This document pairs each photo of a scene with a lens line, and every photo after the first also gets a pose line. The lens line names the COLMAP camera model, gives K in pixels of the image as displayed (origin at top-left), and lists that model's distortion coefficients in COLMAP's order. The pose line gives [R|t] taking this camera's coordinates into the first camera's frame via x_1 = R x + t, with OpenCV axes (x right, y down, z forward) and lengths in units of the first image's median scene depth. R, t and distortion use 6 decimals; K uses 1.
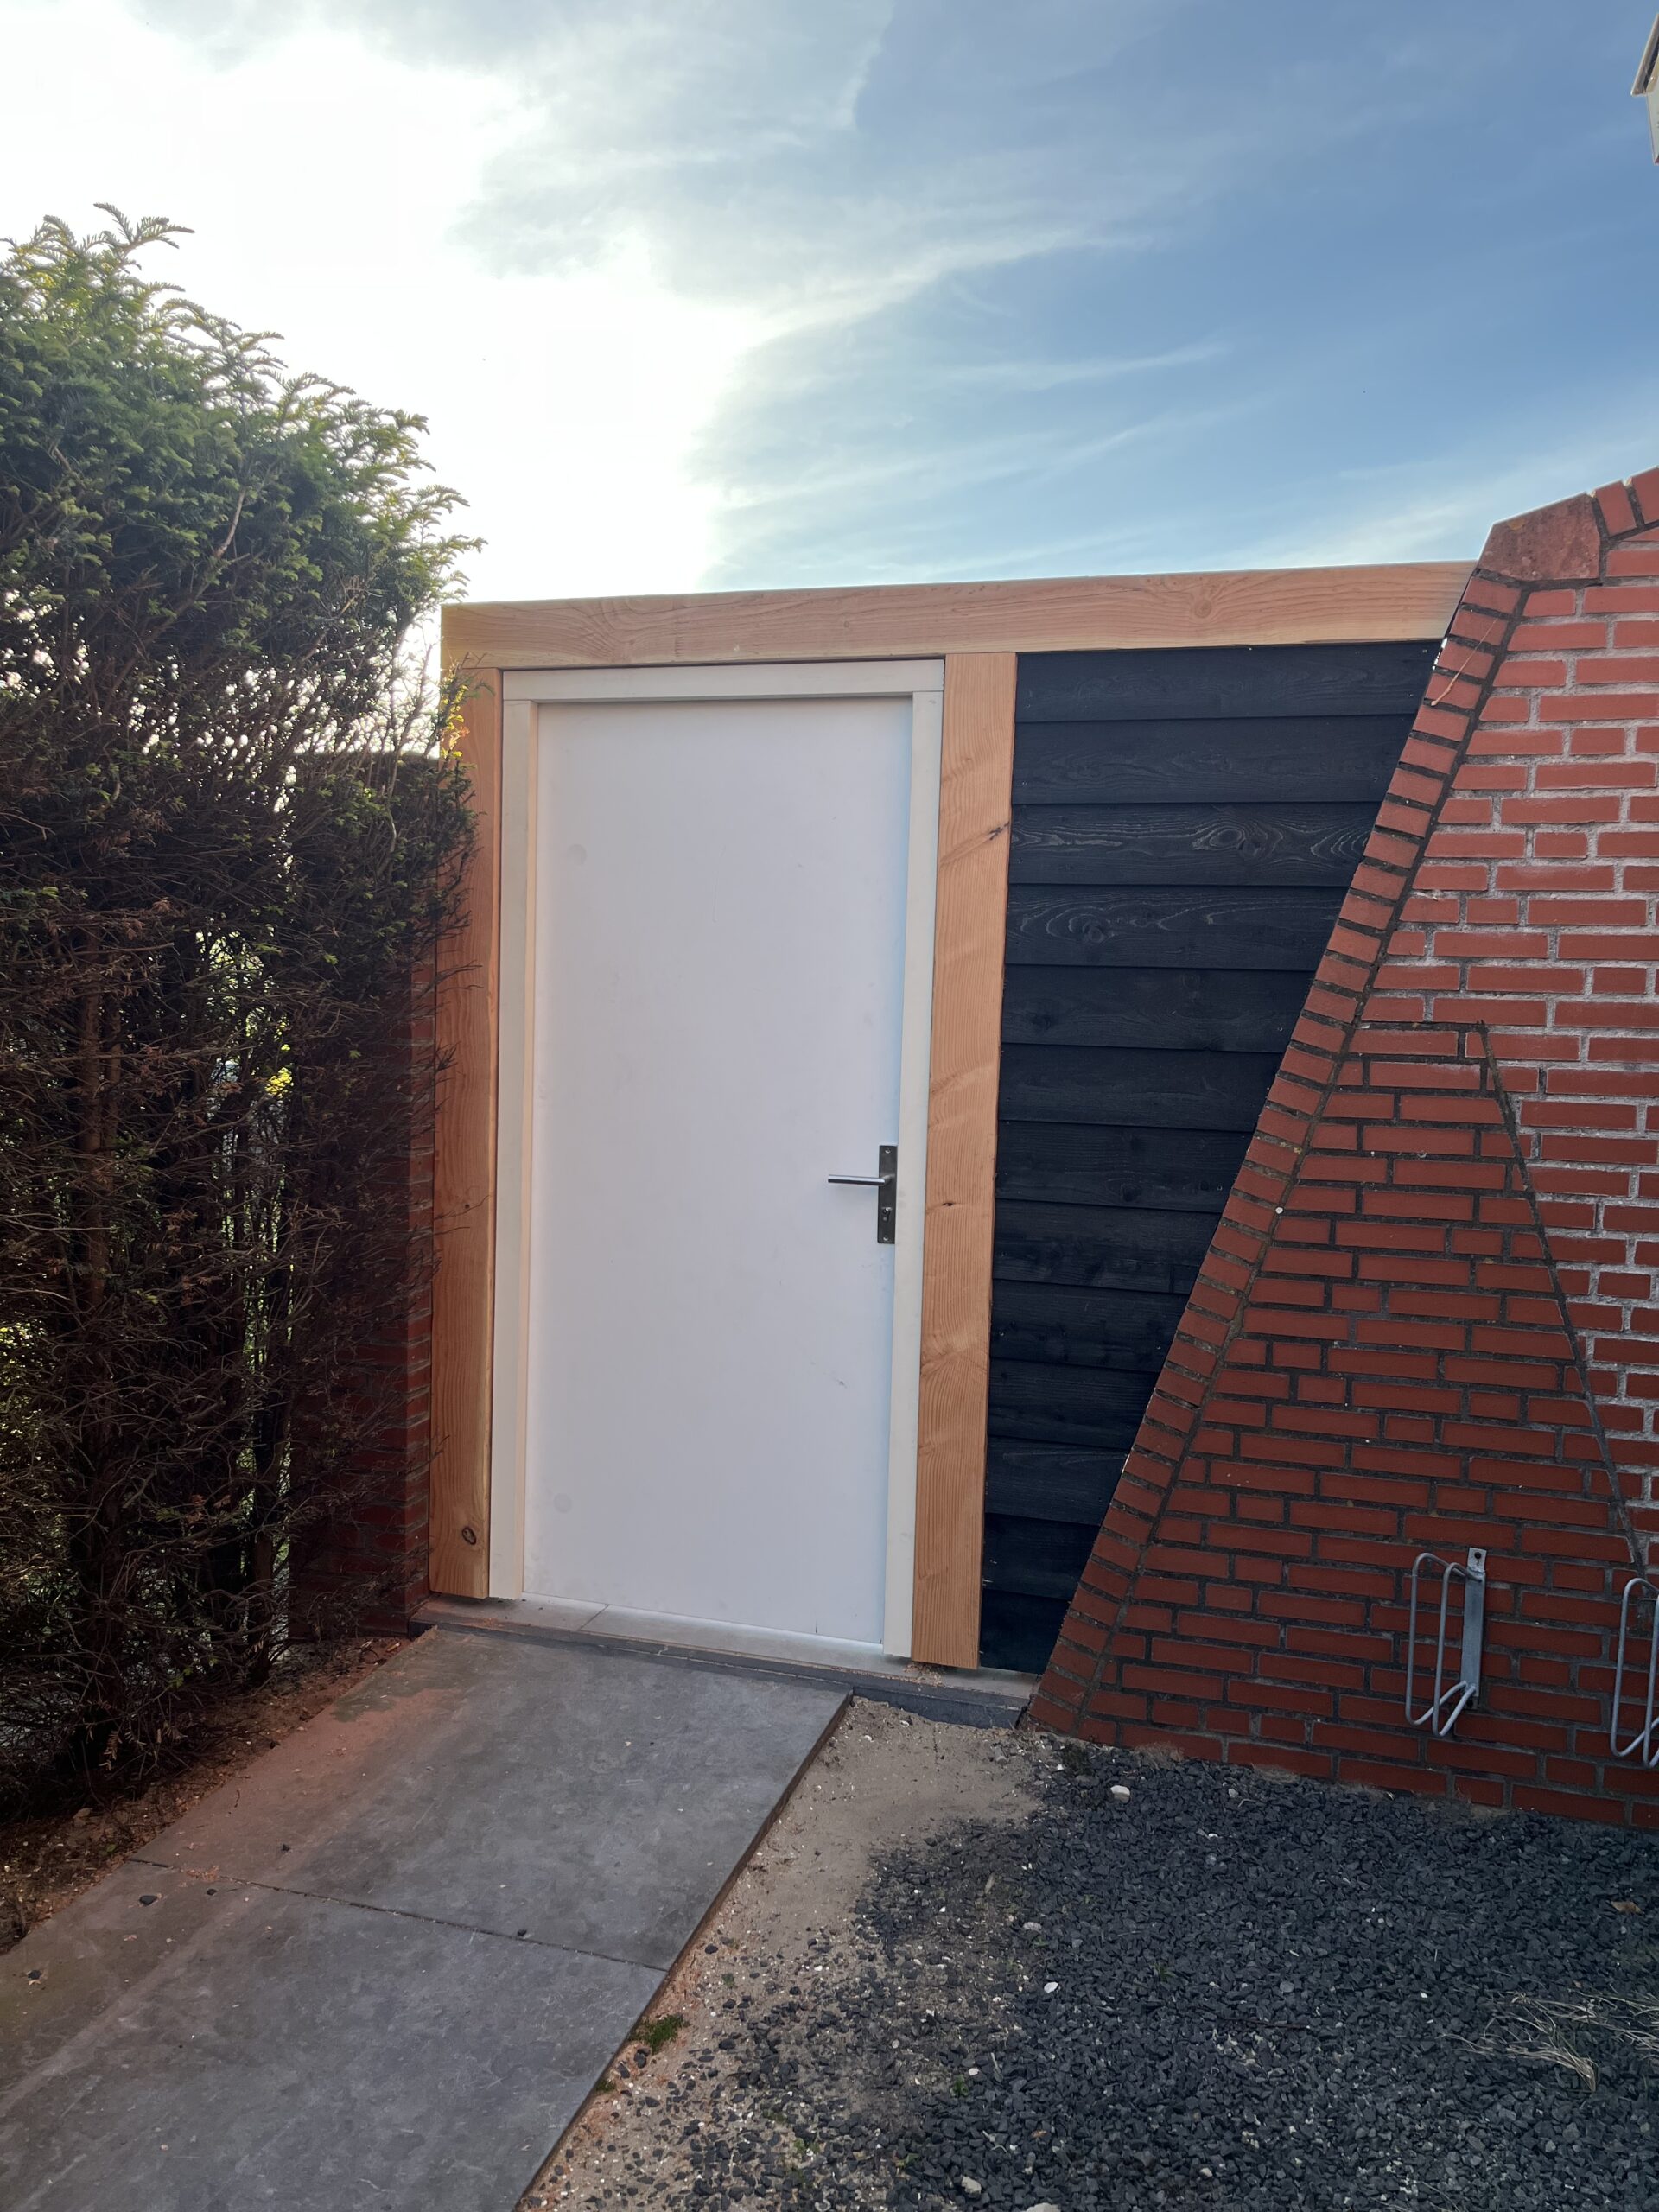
lens RADIAL K [[1659.2, 0, 829.5], [0, 1659.2, 1106.0], [0, 0, 1]] dist [0.010033, 0.000644]
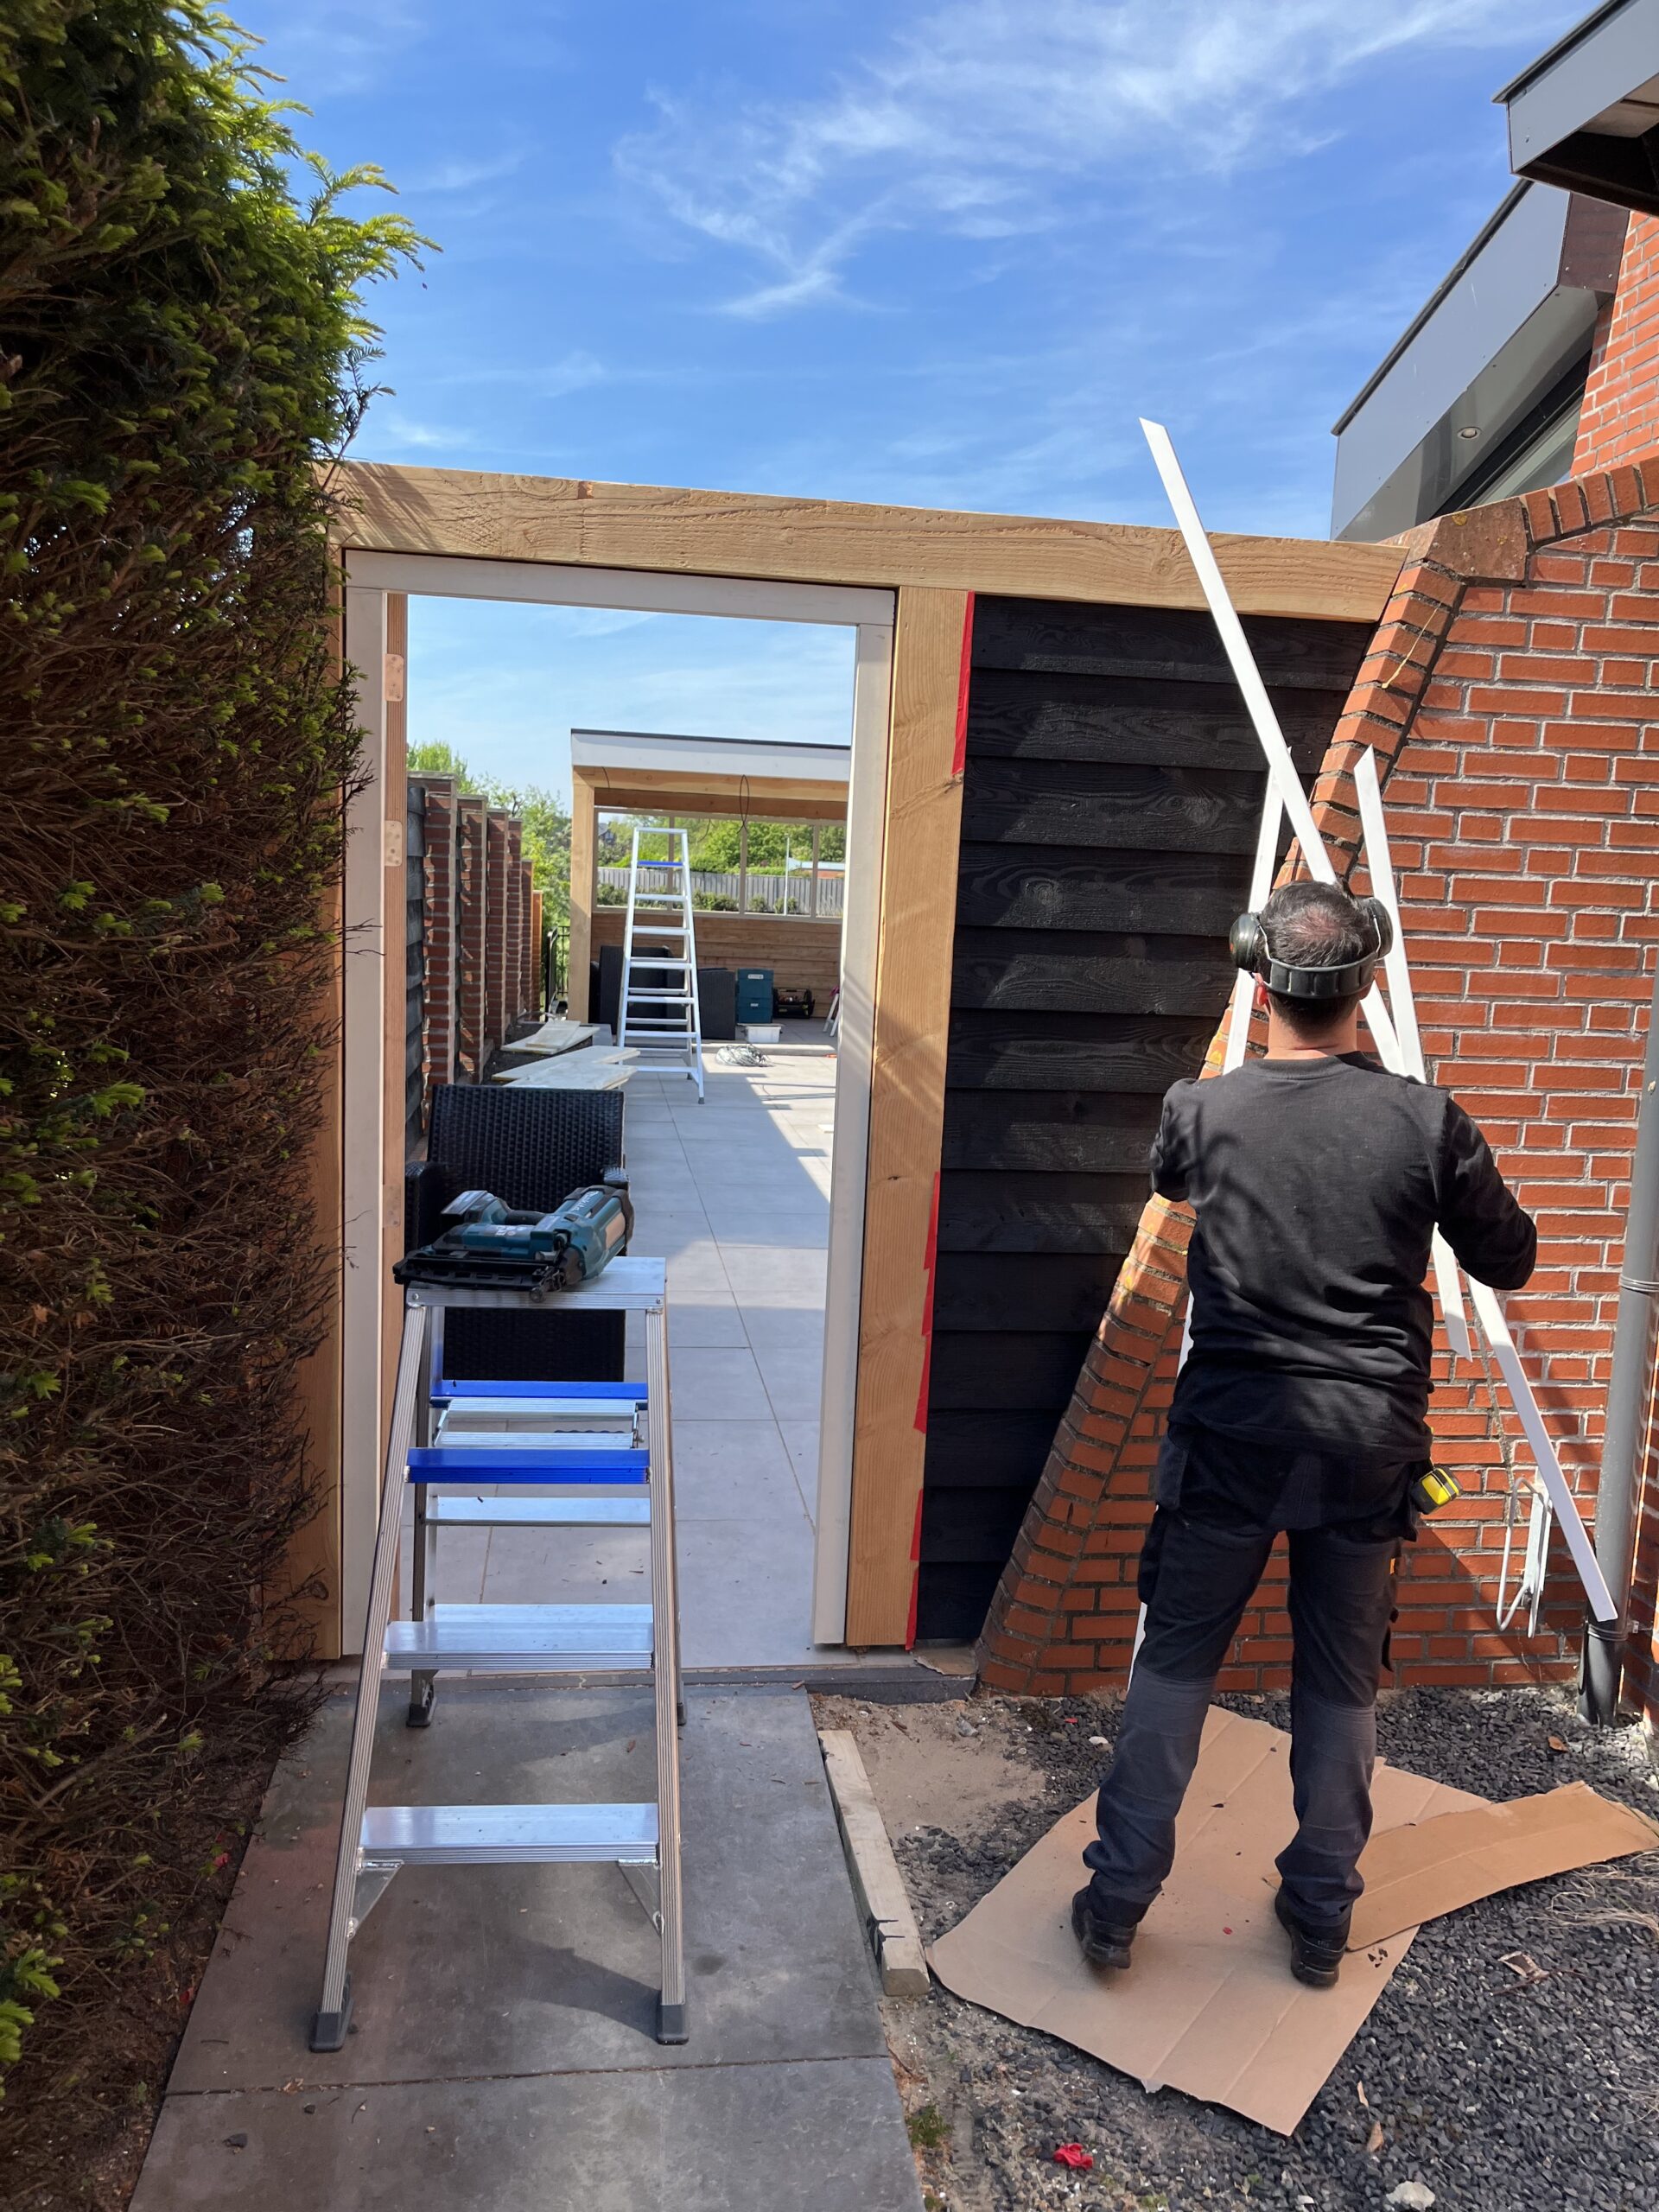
lens RADIAL K [[1703.1, 0, 829.5], [0, 1703.1, 1106.0], [0, 0, 1]] dist [0.044466, -0.066171]
pose [[0.905371, -0.048929, 0.421793, -0.391773], [0.006806, 0.994883, 0.100801, -0.085140], [-0.424567, -0.088392, 0.901071, 0.145906]]
